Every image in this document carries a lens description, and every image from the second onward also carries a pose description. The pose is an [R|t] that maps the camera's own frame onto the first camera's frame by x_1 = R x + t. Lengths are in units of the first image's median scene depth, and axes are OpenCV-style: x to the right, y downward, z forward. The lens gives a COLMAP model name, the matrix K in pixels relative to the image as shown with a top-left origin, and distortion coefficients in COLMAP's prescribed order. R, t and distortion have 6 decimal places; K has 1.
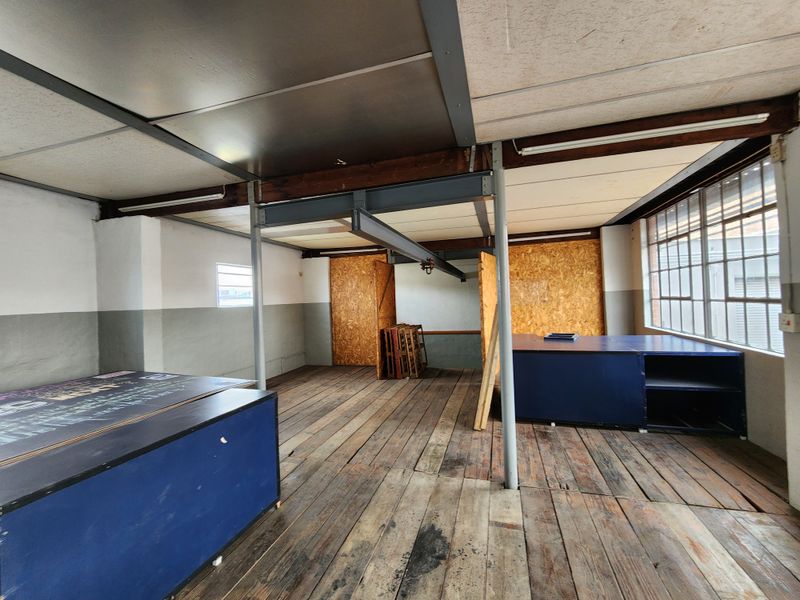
lens RADIAL K [[327.3, 0, 399.3], [0, 327.3, 295.5], [0, 0, 1]] dist [-0.000752, -0.000732]
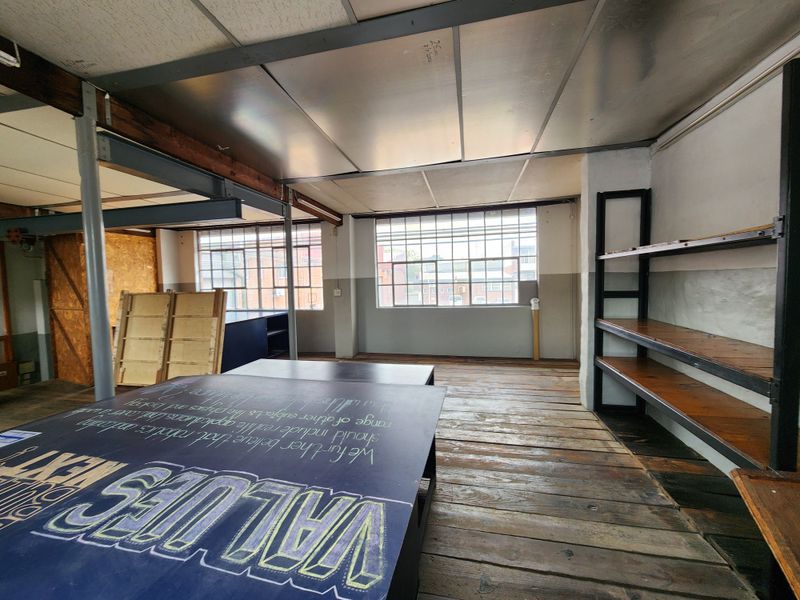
lens RADIAL K [[327.3, 0, 393.2], [0, 327.3, 294.9], [0, 0, 1]] dist [-0.000752, -0.000732]
pose [[-0.070629, -0.006827, 0.997479, -0.566098], [0.017847, 0.999808, 0.008106, 0.030823], [-0.997343, 0.018374, -0.070494, 0.235392]]
